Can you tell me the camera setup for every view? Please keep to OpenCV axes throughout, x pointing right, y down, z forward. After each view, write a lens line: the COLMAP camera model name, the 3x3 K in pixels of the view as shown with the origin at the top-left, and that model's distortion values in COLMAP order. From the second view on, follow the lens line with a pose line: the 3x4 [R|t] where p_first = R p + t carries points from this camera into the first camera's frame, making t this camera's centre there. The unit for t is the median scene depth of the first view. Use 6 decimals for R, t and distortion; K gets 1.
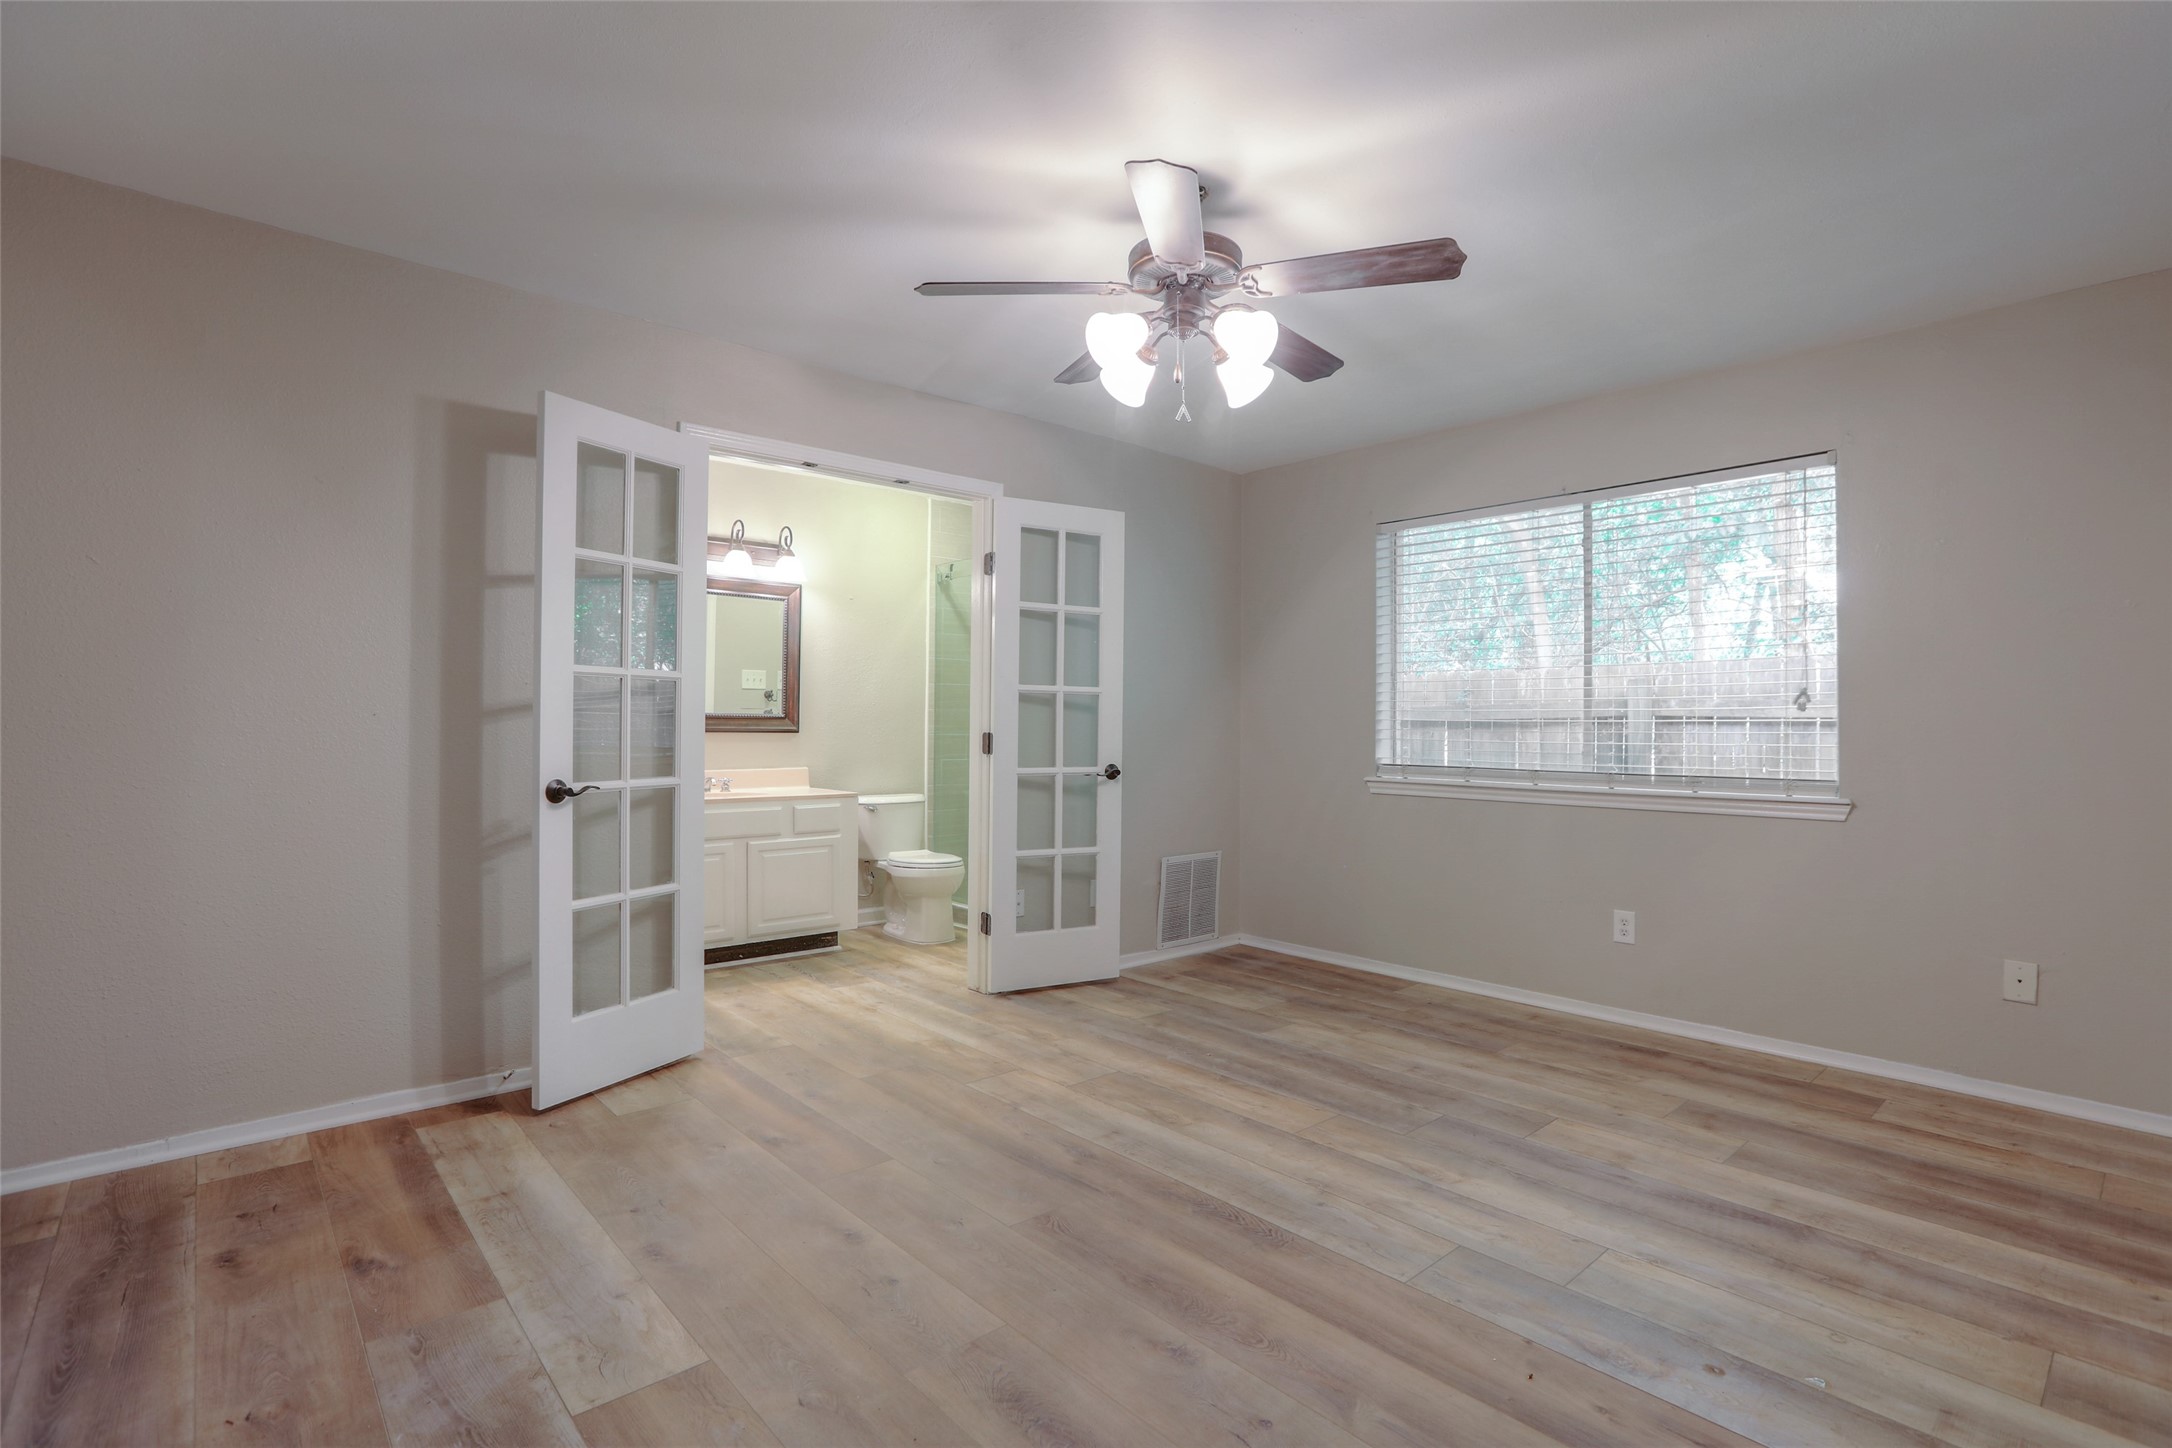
lens RADIAL K [[1042.2, 0, 1085.2], [0, 1042.2, 725.9], [0, 0, 1]] dist [0.000272, 0.000741]
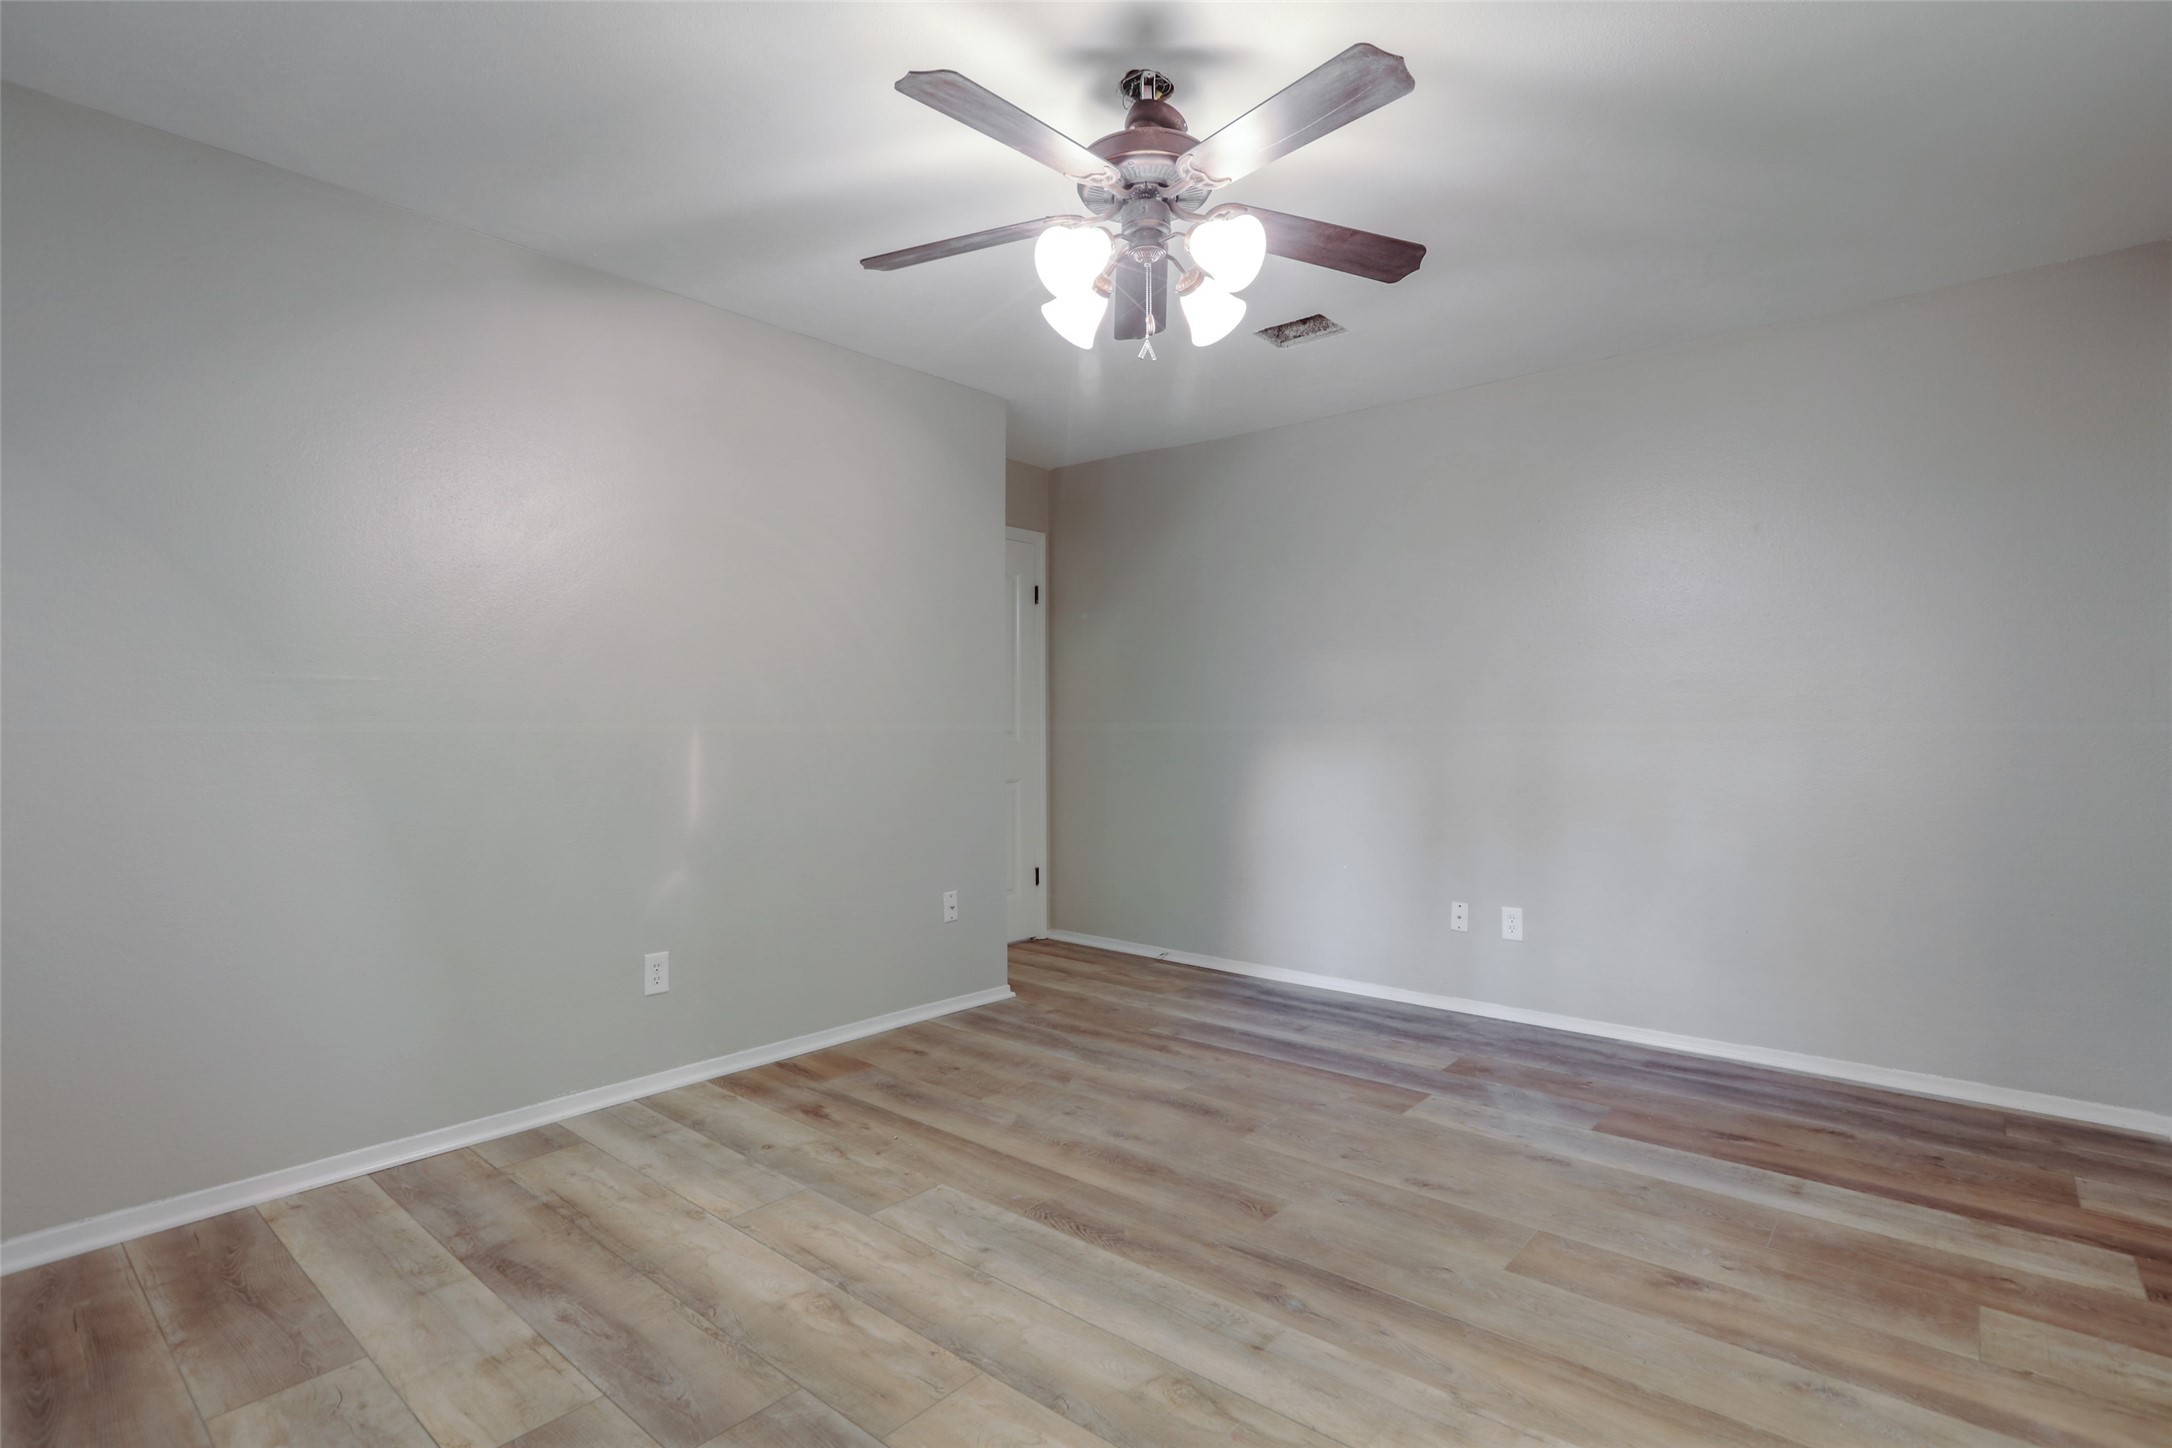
lens RADIAL K [[1084.1, 0, 1088.2], [0, 1084.1, 723.2], [0, 0, 1]] dist [0.000000, 0.000545]
pose [[-0.990691, -0.010283, -0.135744, 0.288718], [-0.009862, 0.999944, -0.003772, 0.004769], [0.135775, -0.002398, -0.990737, 2.081344]]
